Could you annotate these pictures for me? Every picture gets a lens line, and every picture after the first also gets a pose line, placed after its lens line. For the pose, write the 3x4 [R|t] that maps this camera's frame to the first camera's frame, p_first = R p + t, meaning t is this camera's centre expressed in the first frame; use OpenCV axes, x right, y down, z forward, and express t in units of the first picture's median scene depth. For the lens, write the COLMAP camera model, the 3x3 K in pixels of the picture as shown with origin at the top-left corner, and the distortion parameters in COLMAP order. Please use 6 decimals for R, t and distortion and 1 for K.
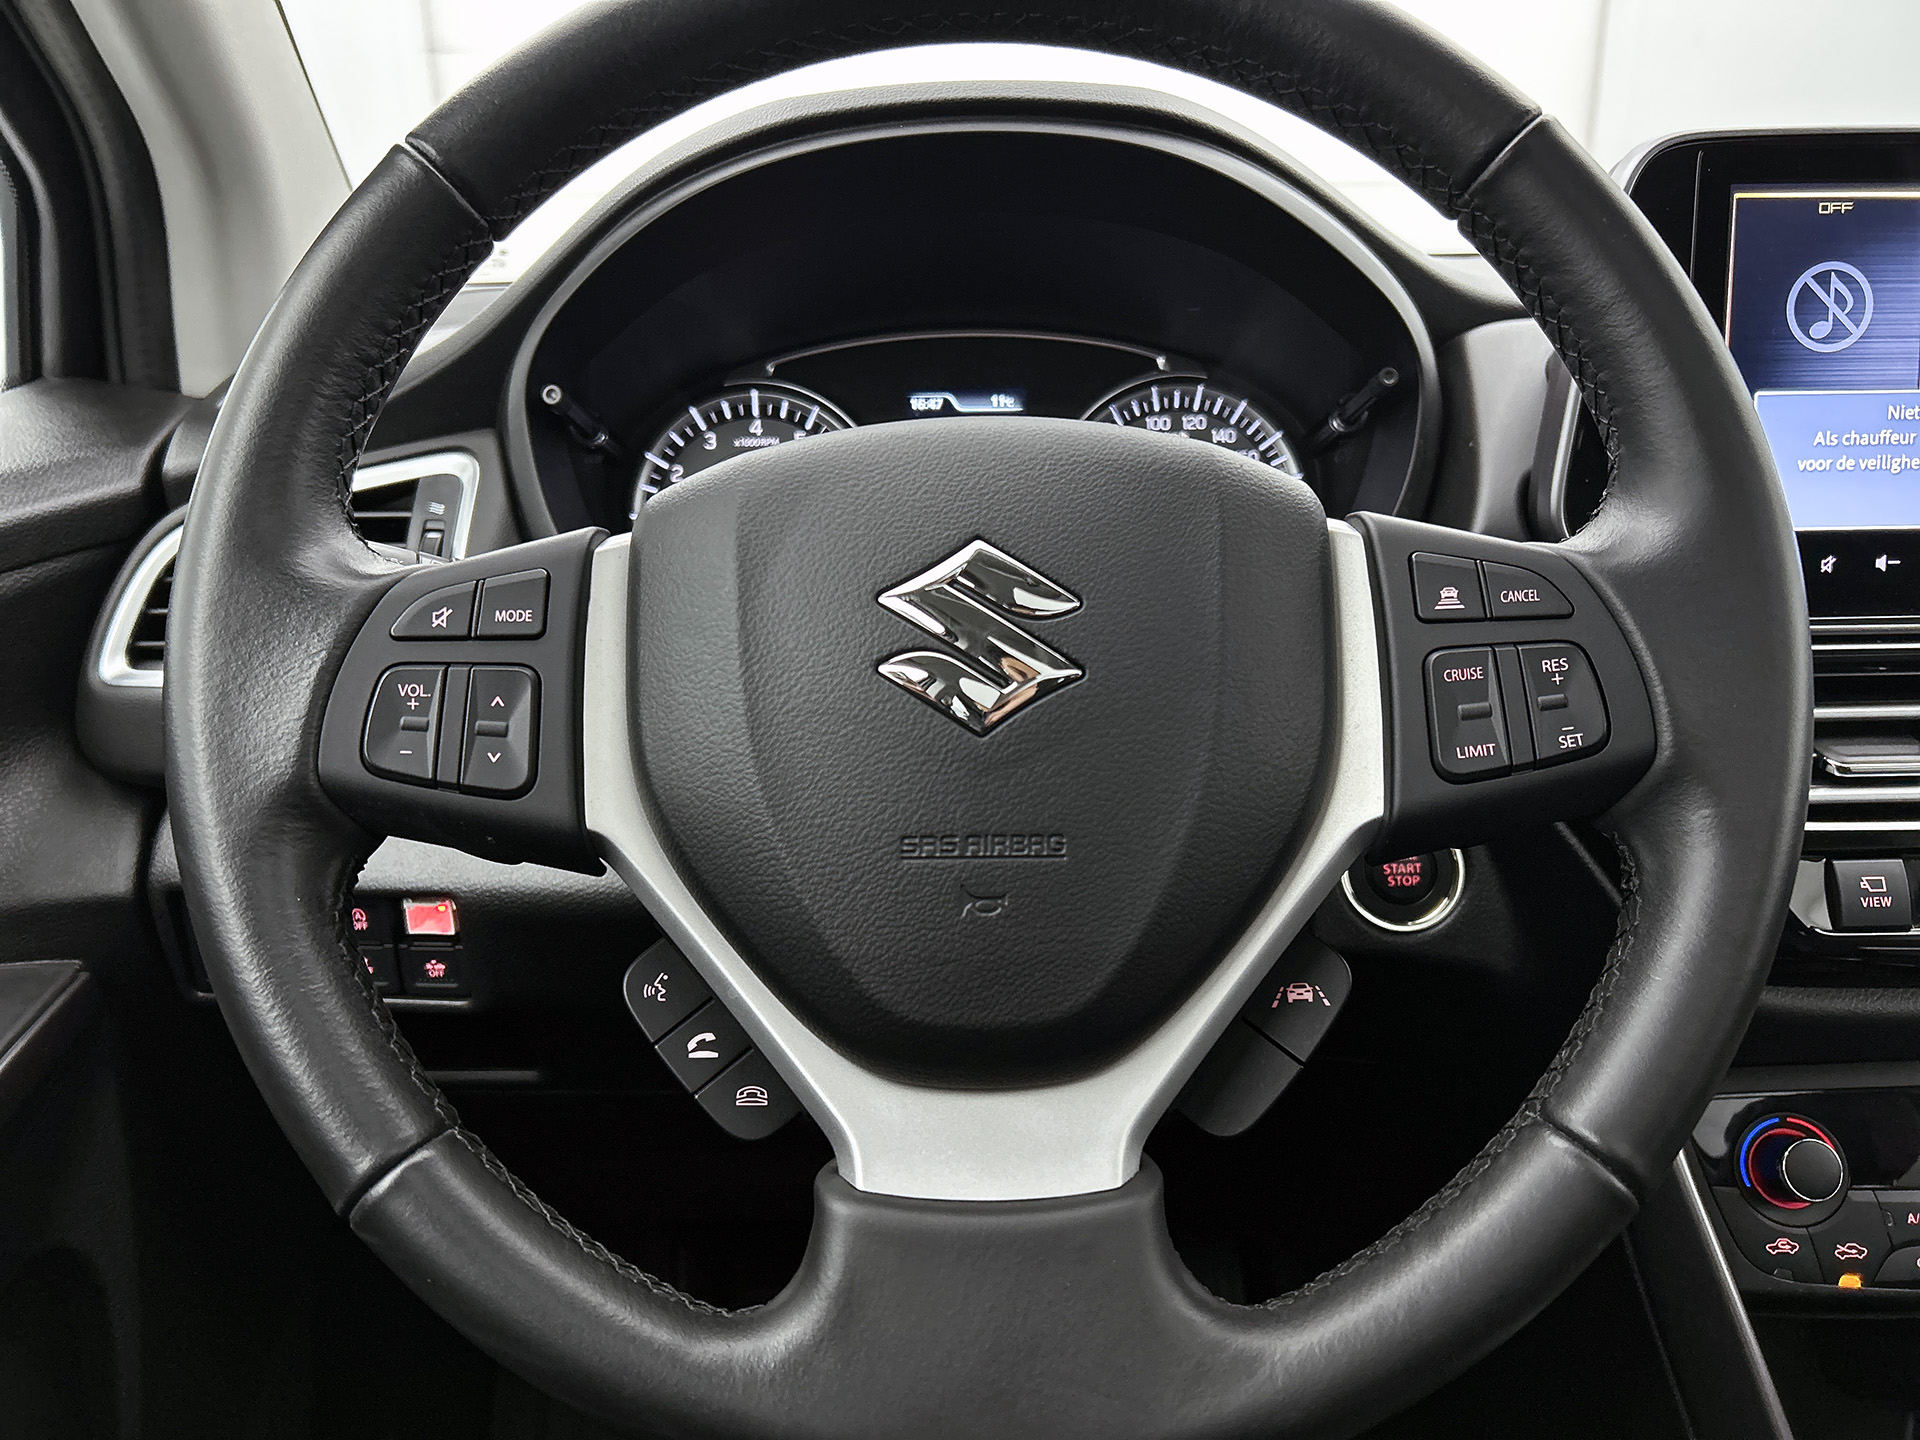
lens RADIAL K [[1471.6, 0, 960.0], [0, 1471.6, 720.0], [0, 0, 1]] dist [0.014497, -0.008238]
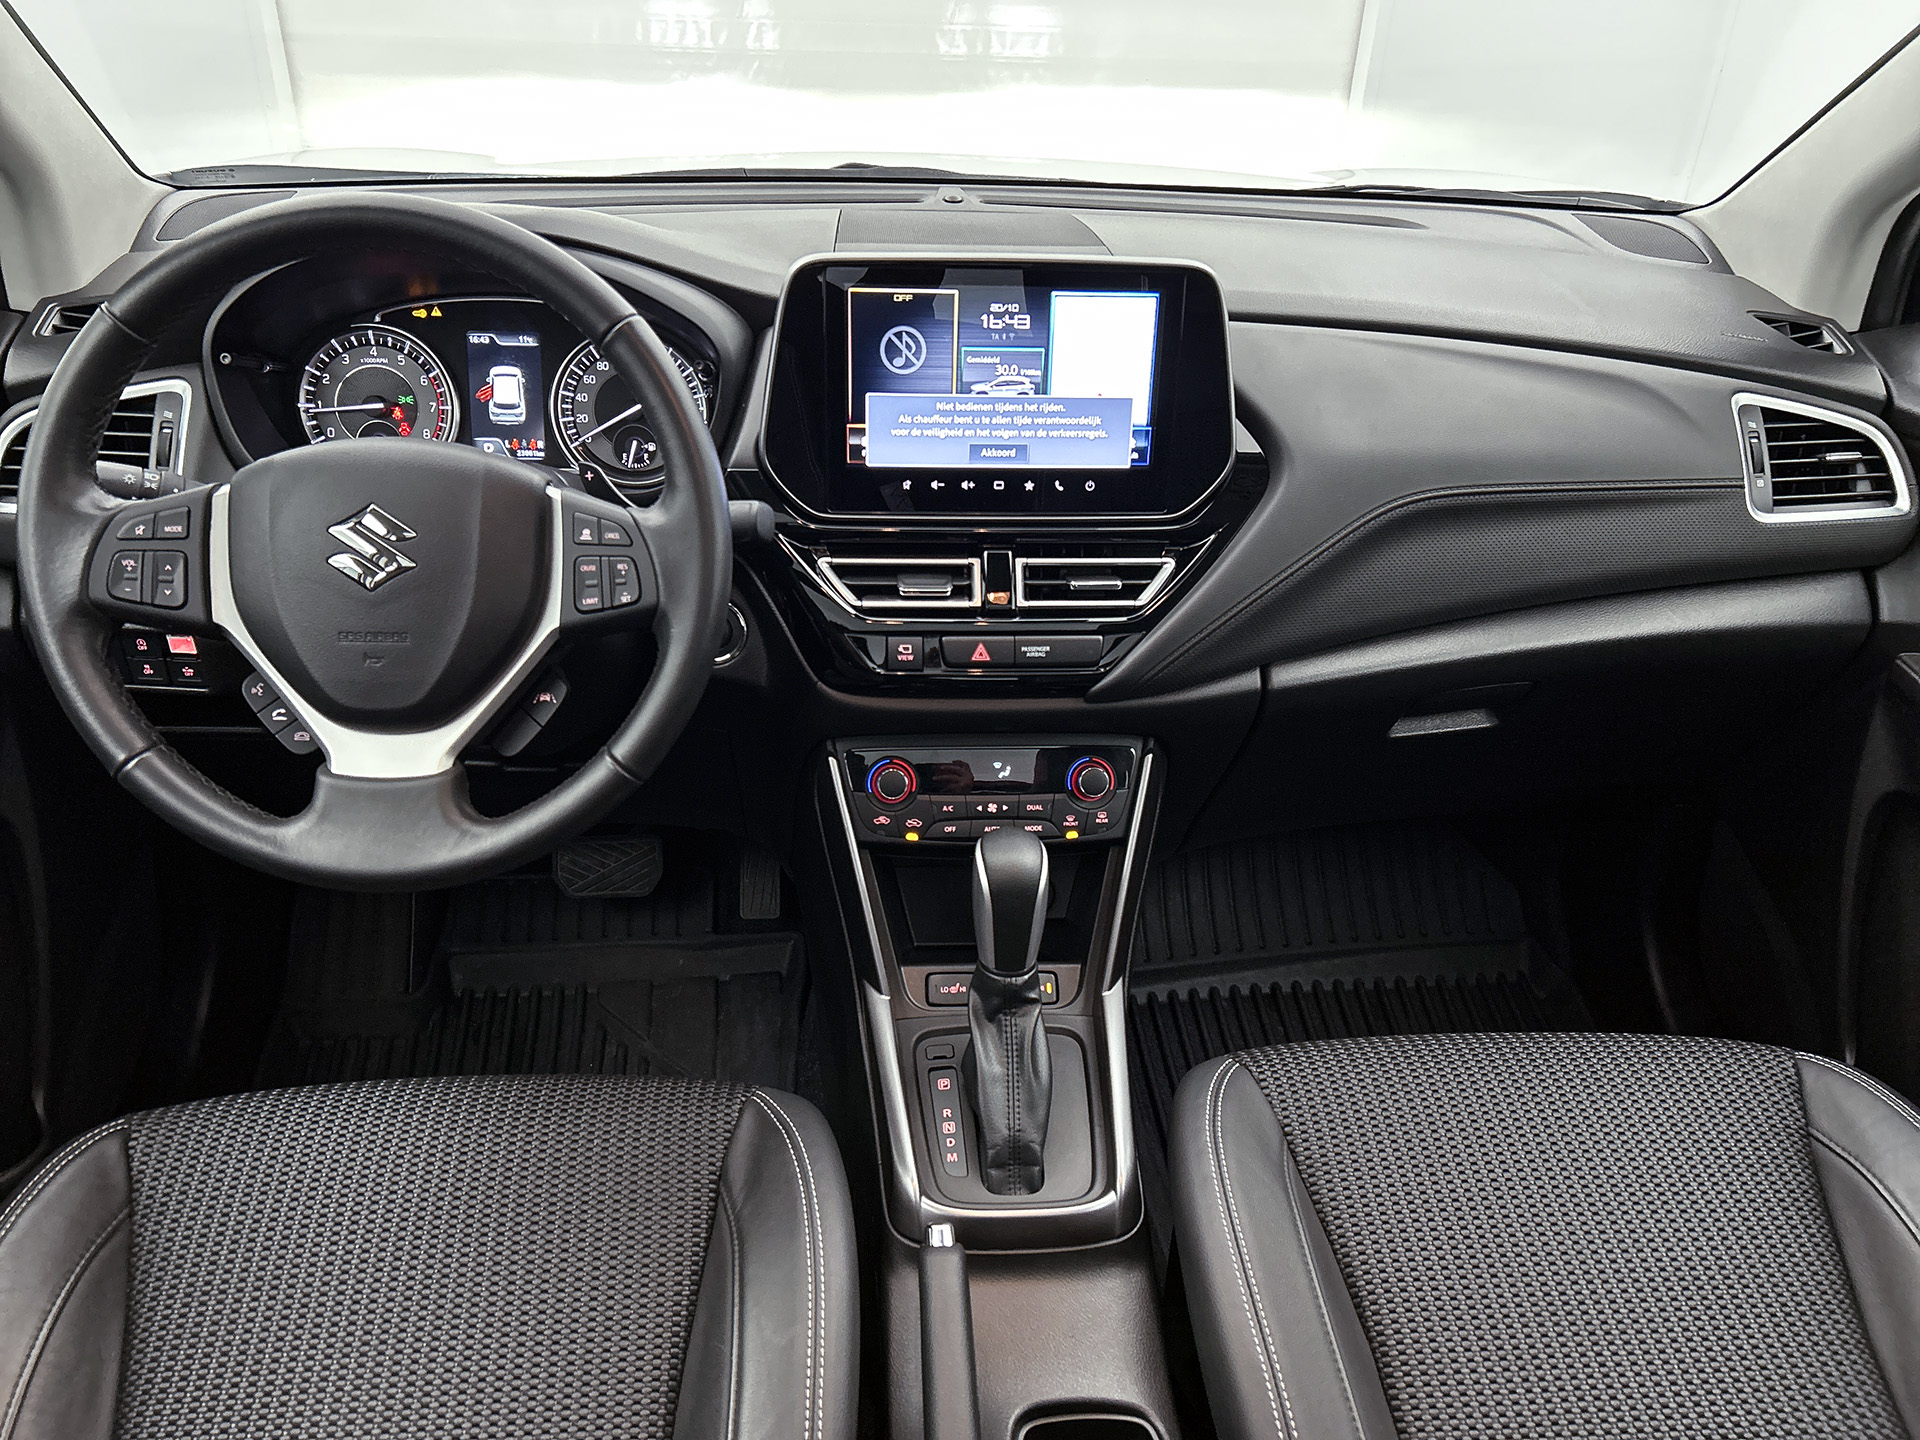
lens RADIAL K [[1448.9, 0, 956.9], [0, 1448.9, 741.6], [0, 0, 1]] dist [0.090635, -0.151096]
pose [[0.997937, 0.017128, 0.061866, 0.567363], [-0.030639, 0.973973, 0.224582, -0.218314], [-0.056410, -0.226014, 0.972489, -0.994618]]
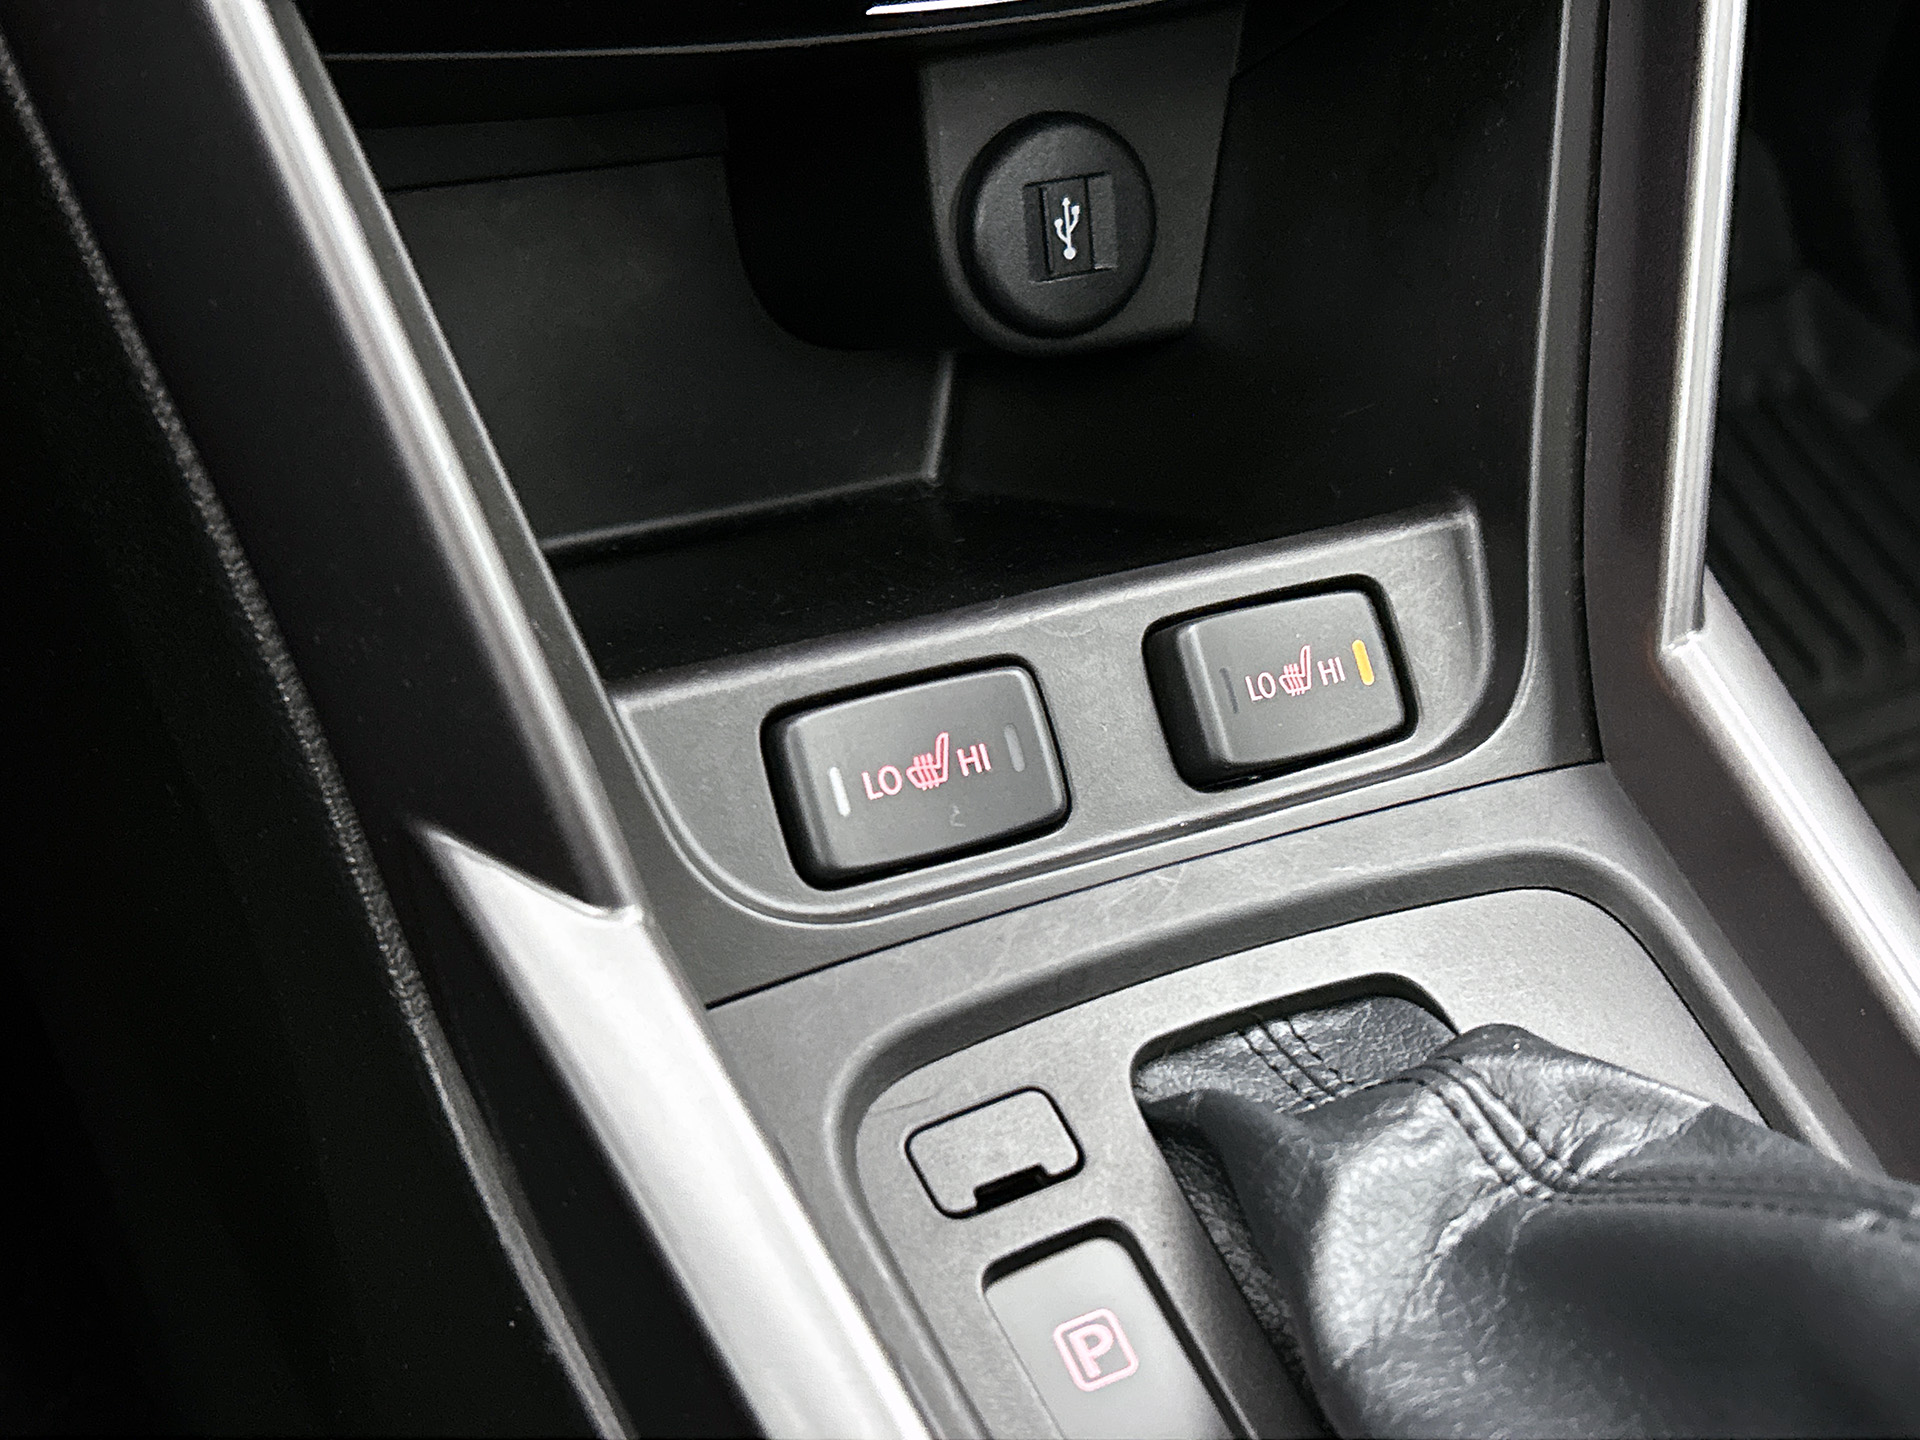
lens RADIAL K [[2369.4, 0, 971.6], [0, 2369.4, 727.3], [0, 0, 1]] dist [0.183325, -0.476032]
pose [[0.891428, -0.184787, 0.413775, 0.456071], [-0.020423, 0.895774, 0.444040, 0.336438], [-0.452701, -0.404280, 0.794745, 0.527327]]
